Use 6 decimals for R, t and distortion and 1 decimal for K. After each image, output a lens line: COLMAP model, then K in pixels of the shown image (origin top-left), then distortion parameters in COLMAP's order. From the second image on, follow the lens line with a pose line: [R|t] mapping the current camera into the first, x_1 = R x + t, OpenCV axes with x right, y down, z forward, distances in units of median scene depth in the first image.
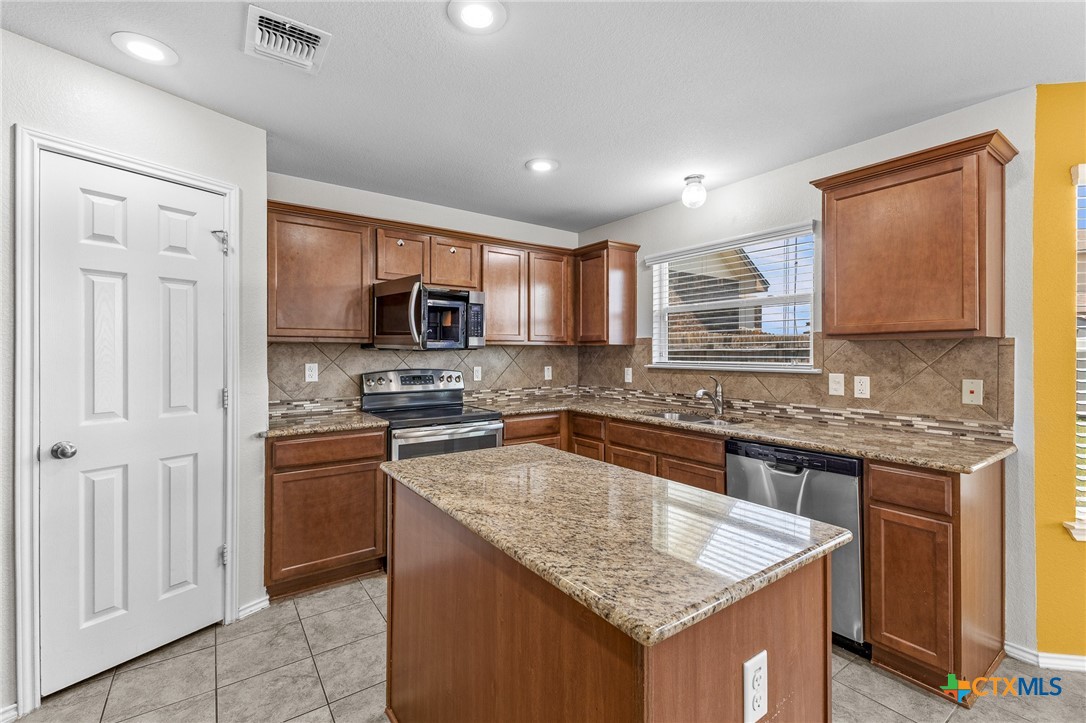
lens RADIAL K [[470.4, 0, 541.9], [0, 470.4, 358.4], [0, 0, 1]] dist [0.009665, -0.001247]
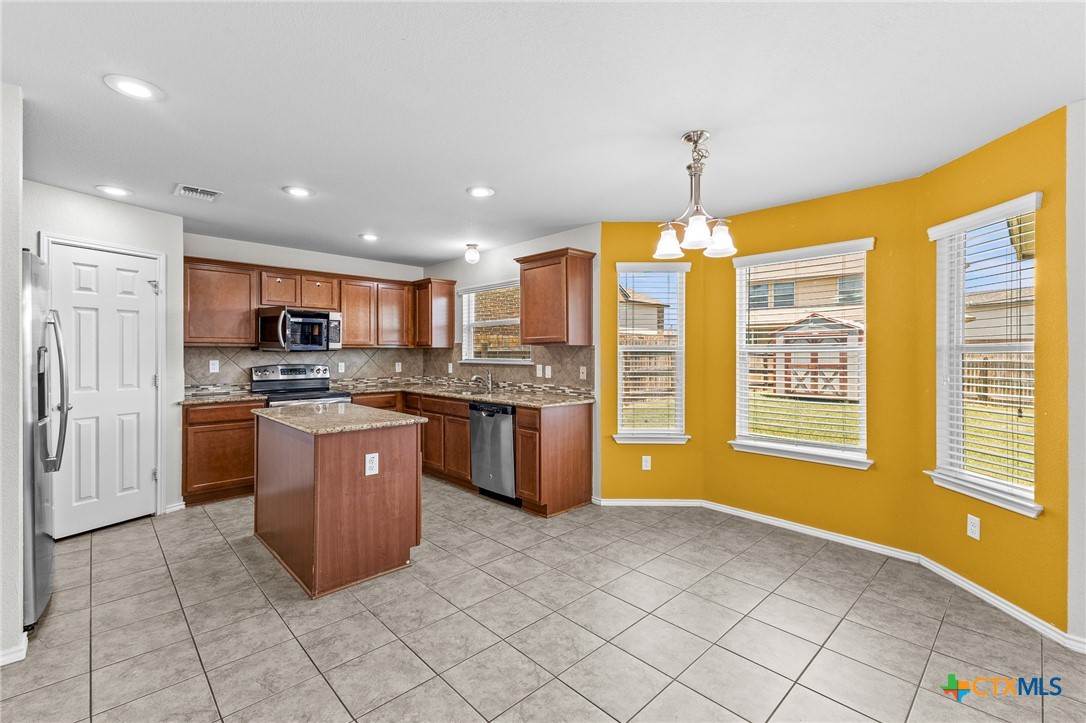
lens RADIAL K [[470.4, 0, 542.4], [0, 470.4, 356.5], [0, 0, 1]] dist [0.009665, -0.001247]
pose [[0.989206, -0.001829, 0.146519, 0.382957], [0.002343, 0.999992, -0.003334, 0.007523], [-0.146512, 0.003641, 0.989202, -0.754851]]
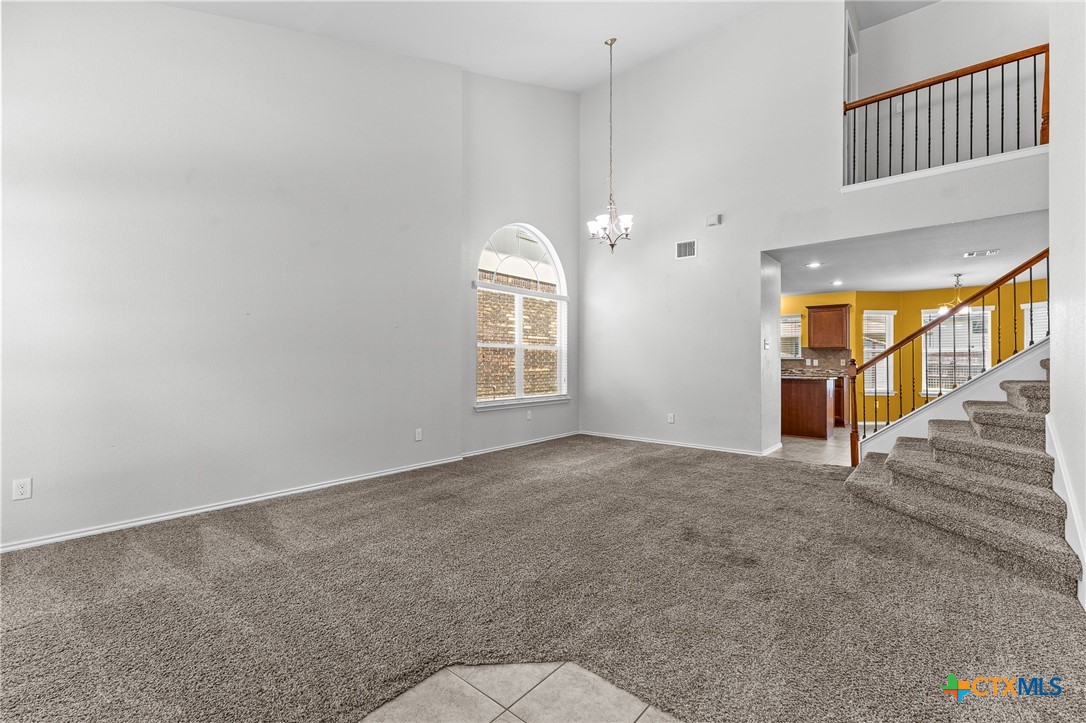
lens RADIAL K [[470.4, 0, 561.2], [0, 470.4, 355.2], [0, 0, 1]] dist [0.009665, -0.001247]
pose [[0.971731, 0.000719, 0.236092, -1.956874], [0.003470, 0.999844, -0.017327, 0.057819], [-0.236067, 0.017657, 0.971576, -1.932130]]
